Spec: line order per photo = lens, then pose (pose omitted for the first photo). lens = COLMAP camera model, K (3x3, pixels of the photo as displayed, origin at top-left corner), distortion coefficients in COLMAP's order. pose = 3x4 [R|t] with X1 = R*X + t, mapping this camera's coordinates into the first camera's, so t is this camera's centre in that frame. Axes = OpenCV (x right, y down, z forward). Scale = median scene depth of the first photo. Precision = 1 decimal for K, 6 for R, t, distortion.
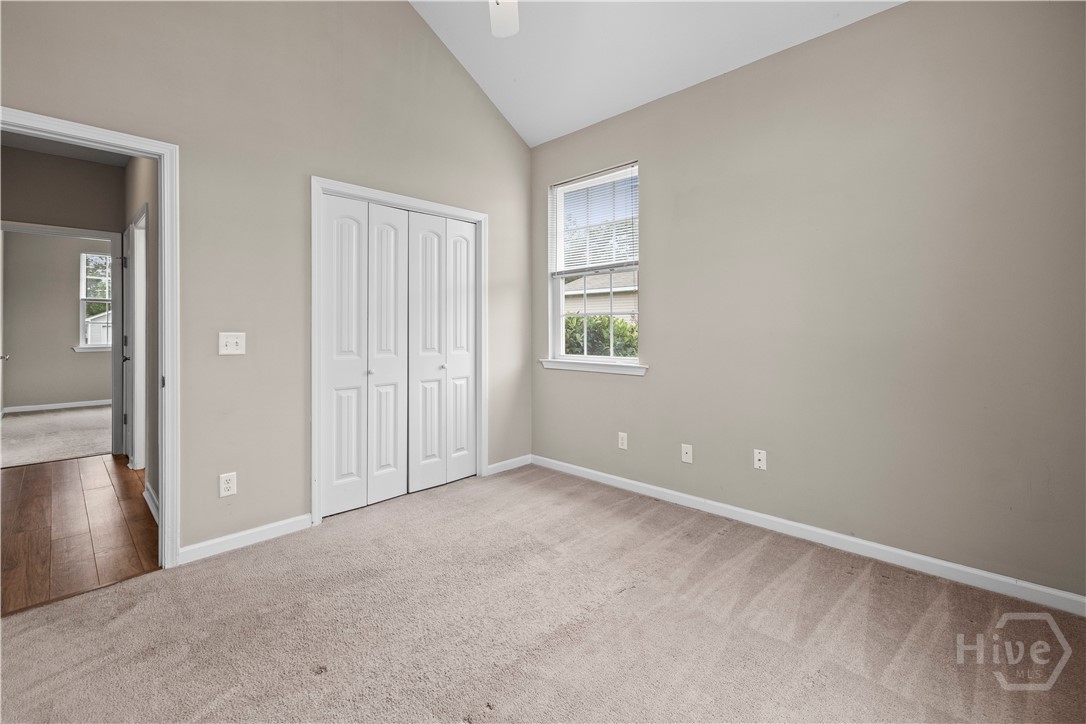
lens RADIAL K [[472.0, 0, 539.8], [0, 472.0, 328.2], [0, 0, 1]] dist [-0.000416, 0.000197]
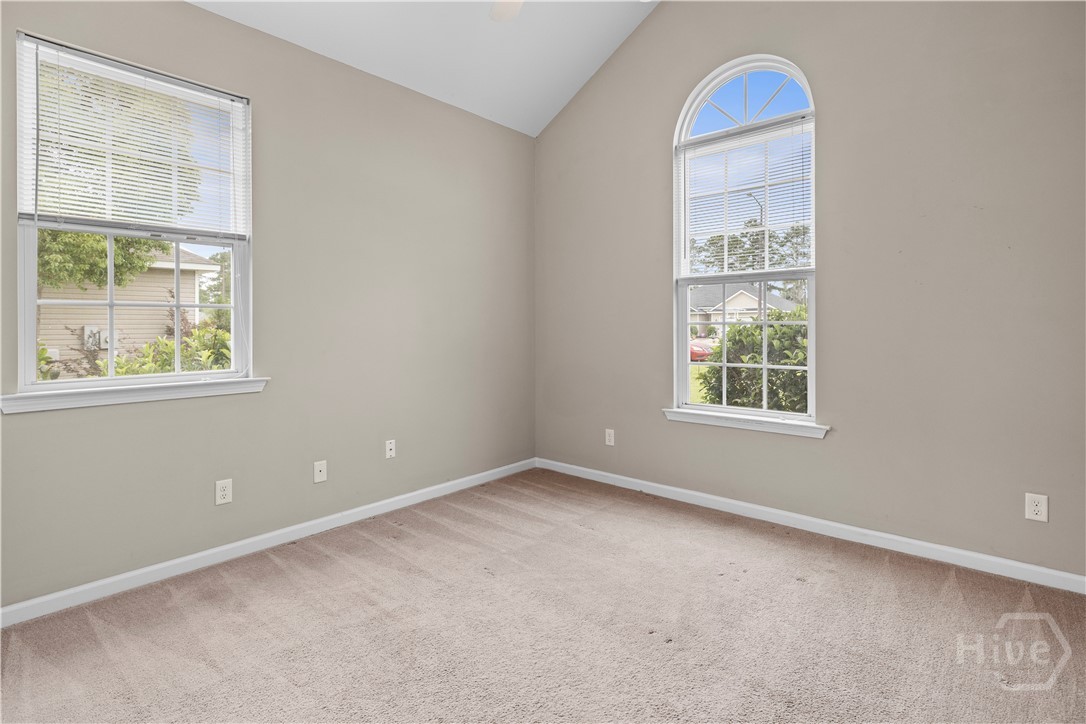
lens RADIAL K [[511.0, 0, 570.7], [0, 511.0, 325.4], [0, 0, 1]] dist [0.004347, 0.000552]
pose [[-0.065873, 0.004352, 0.997818, -0.804247], [0.000171, 0.999991, -0.004350, -0.001499], [-0.997828, -0.000116, -0.065874, 0.723744]]
